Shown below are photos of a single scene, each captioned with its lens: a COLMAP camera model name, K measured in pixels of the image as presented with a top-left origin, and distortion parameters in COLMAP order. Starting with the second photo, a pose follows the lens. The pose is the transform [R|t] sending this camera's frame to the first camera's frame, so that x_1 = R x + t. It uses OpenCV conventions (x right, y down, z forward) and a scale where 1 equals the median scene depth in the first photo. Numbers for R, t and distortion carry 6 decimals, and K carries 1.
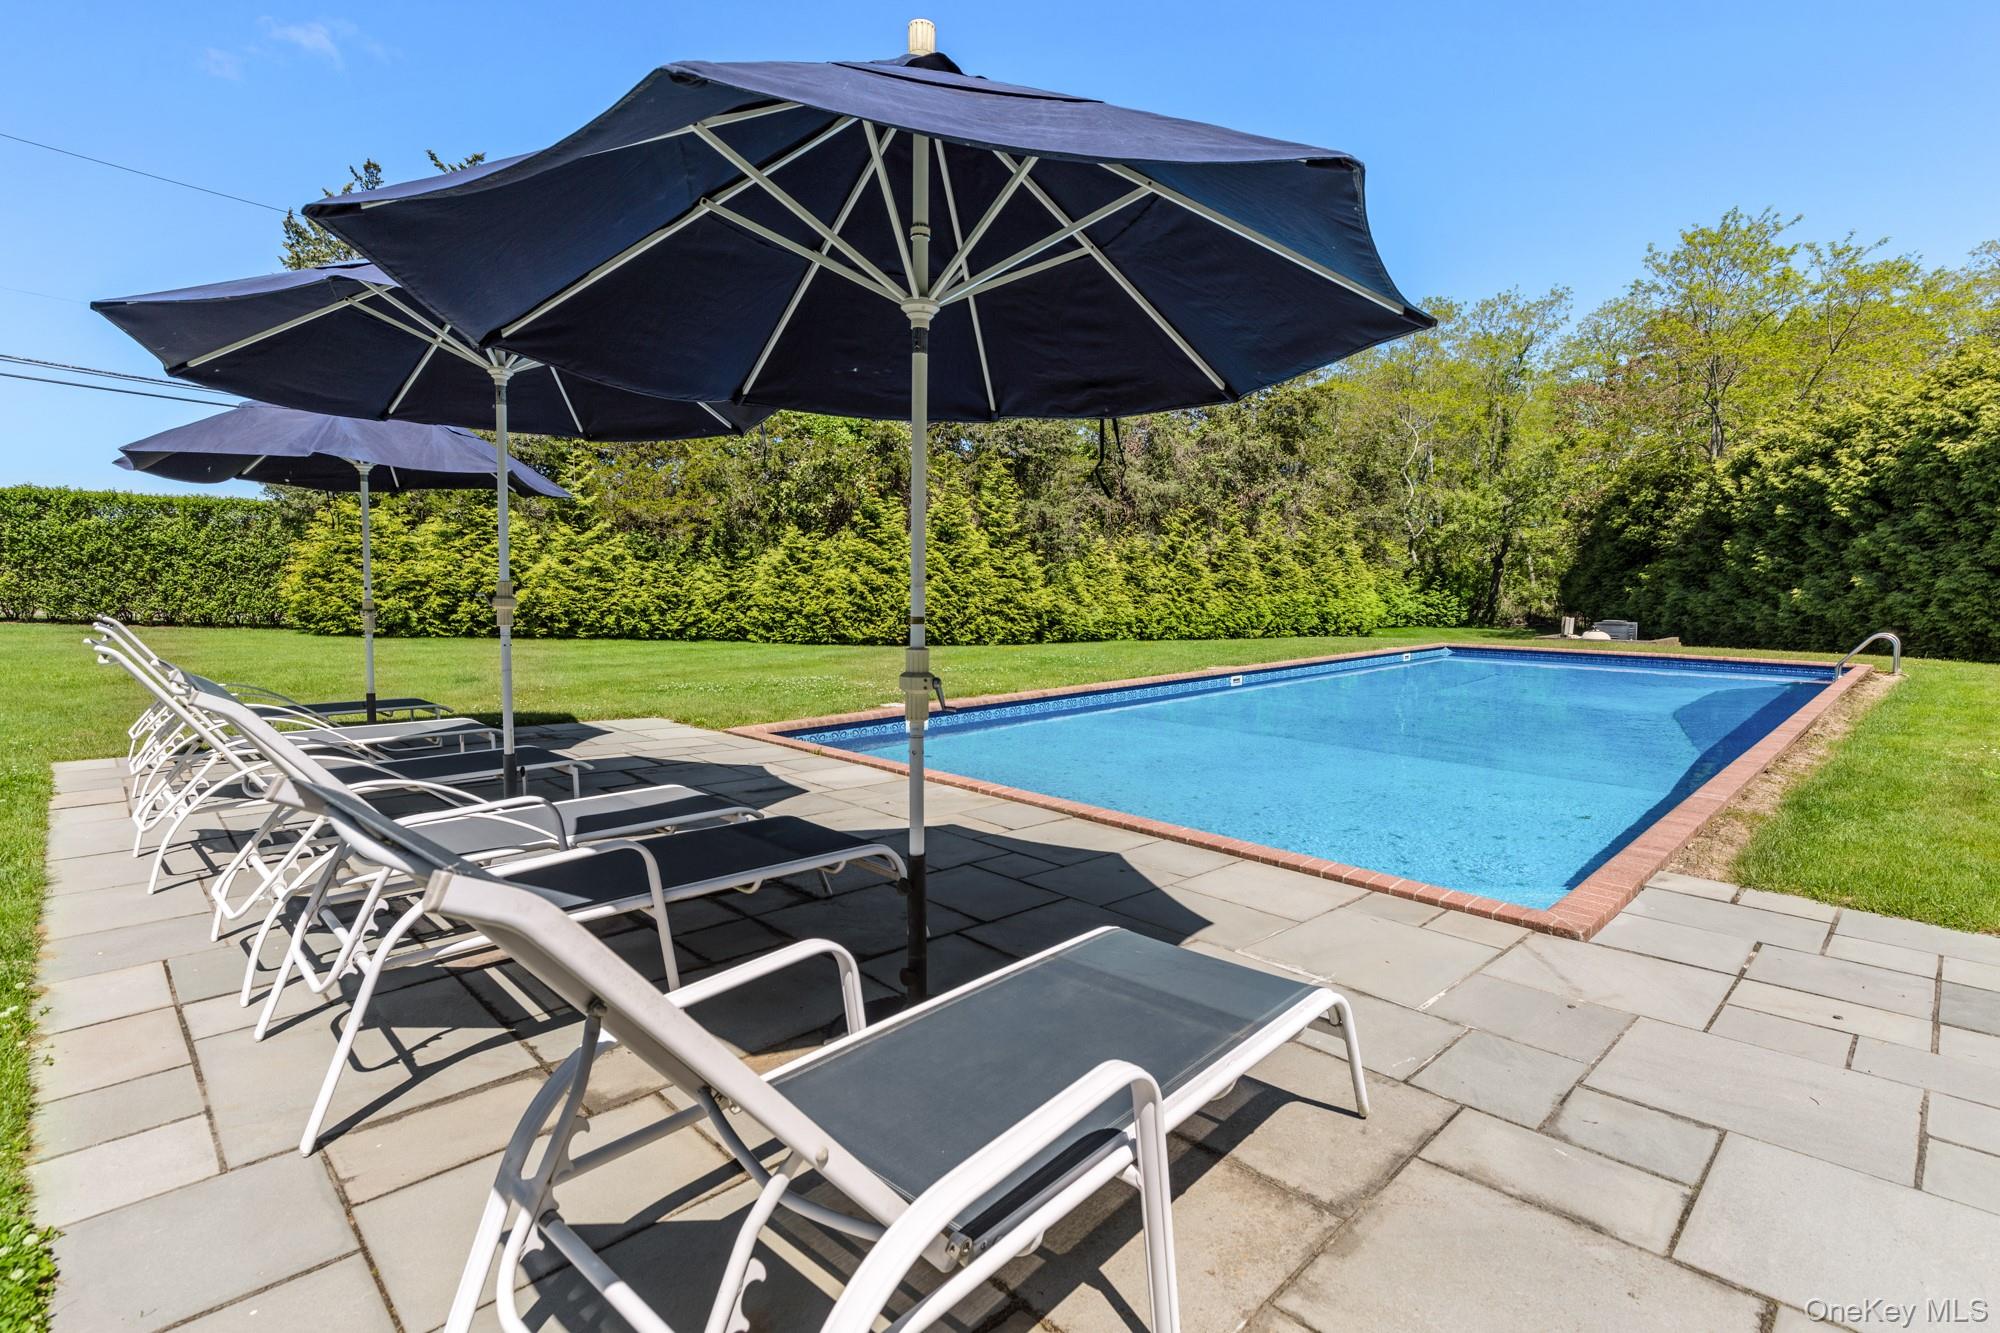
lens RADIAL K [[952.1, 0, 1000.0], [0, 952.1, 666.5], [0, 0, 1]] dist [0.012493, 0.000249]
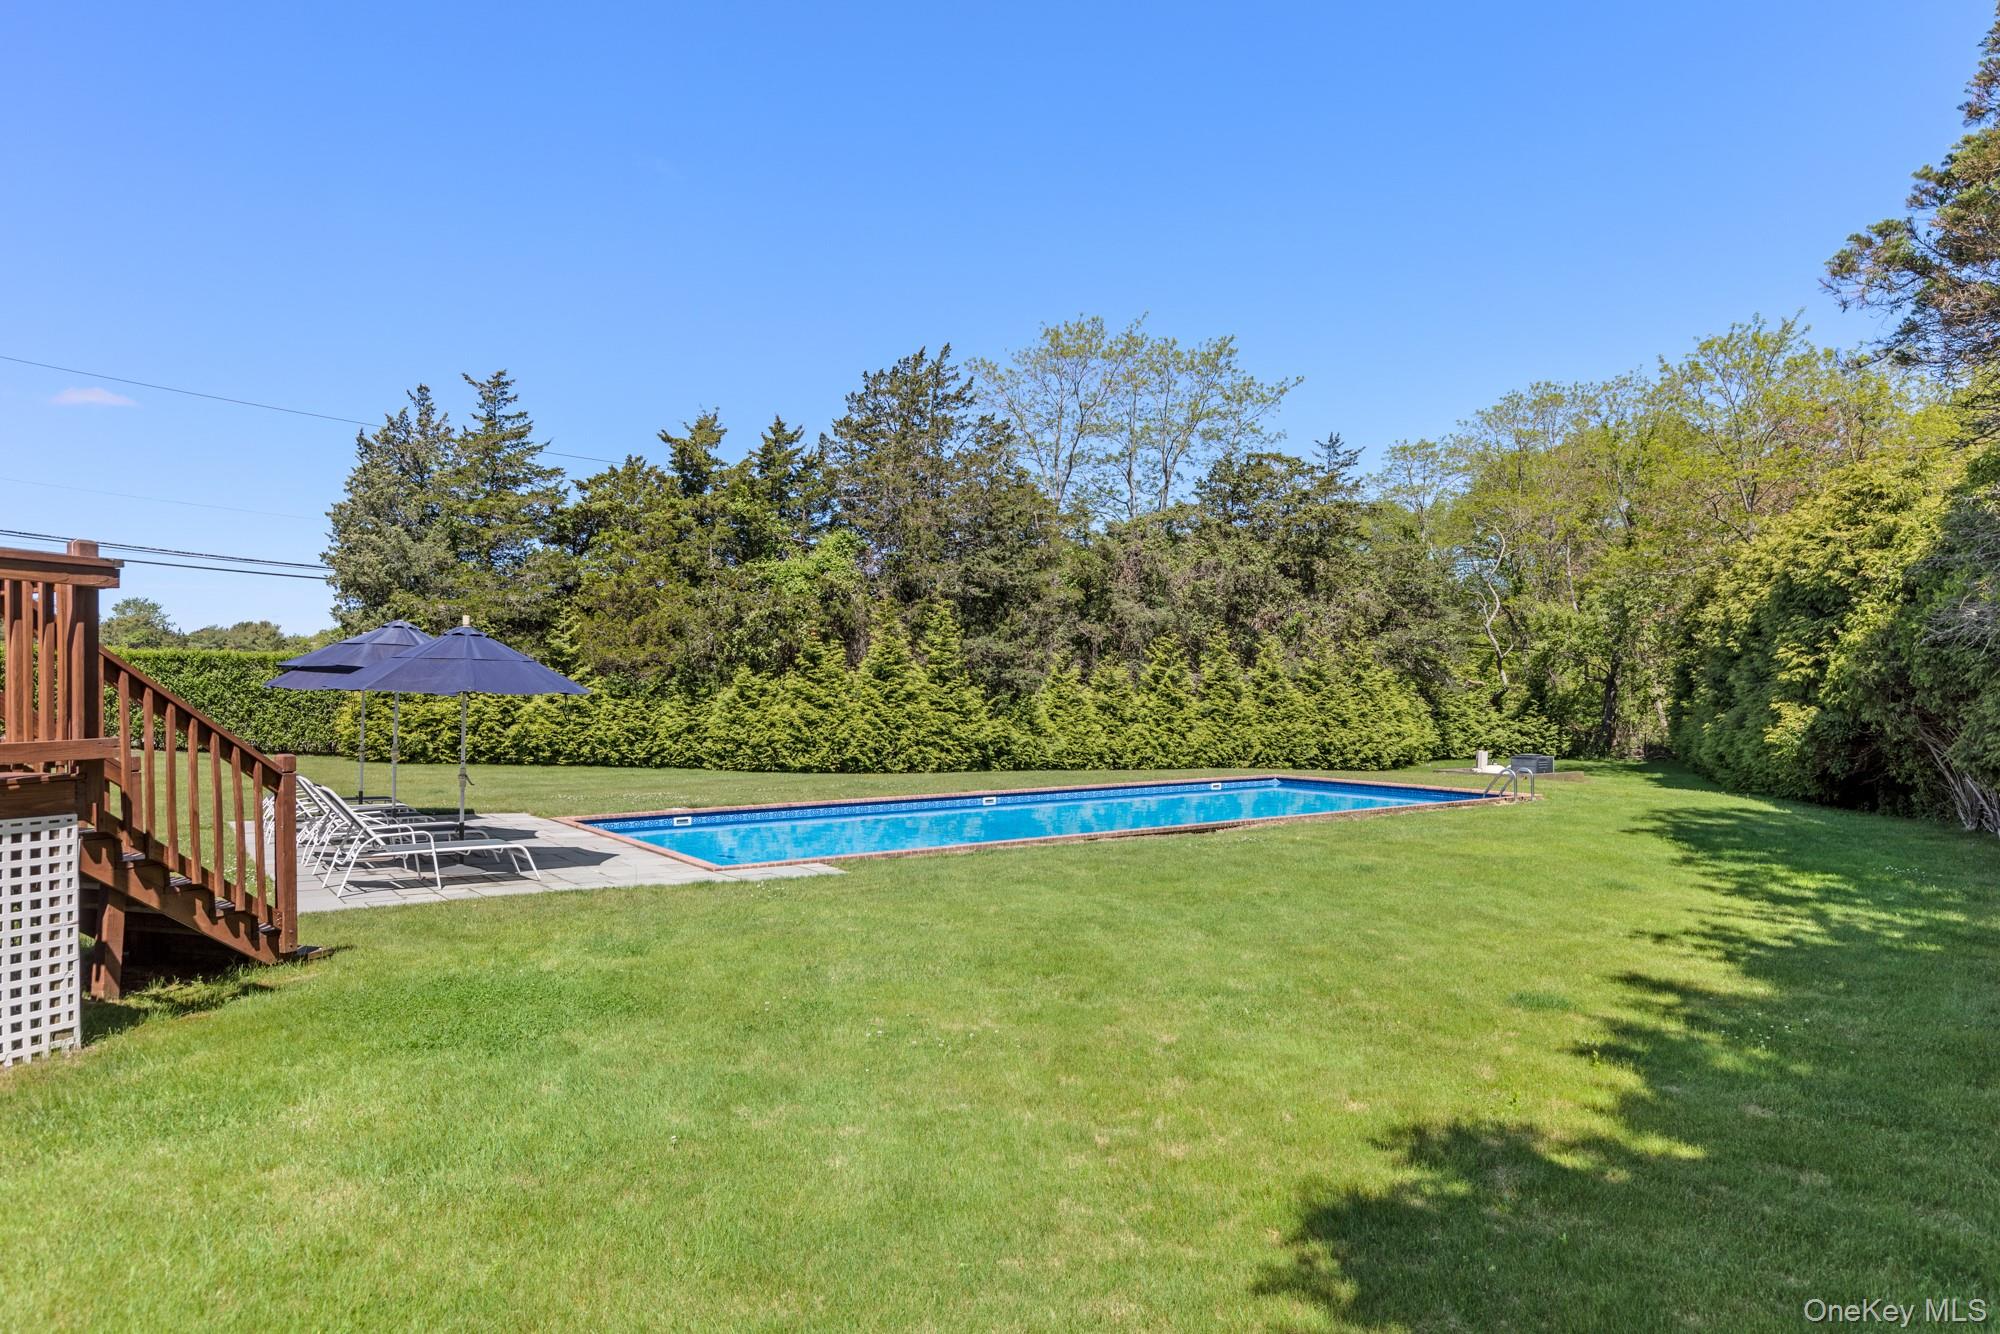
lens RADIAL K [[1234.4, 0, 995.2], [0, 1234.4, 693.9], [0, 0, 1]] dist [0.000186, -0.001758]
pose [[0.987098, -0.002906, -0.160088, 0.315454], [-0.011371, 0.996038, -0.088195, 0.010587], [0.159710, 0.088878, 0.983155, -0.399291]]
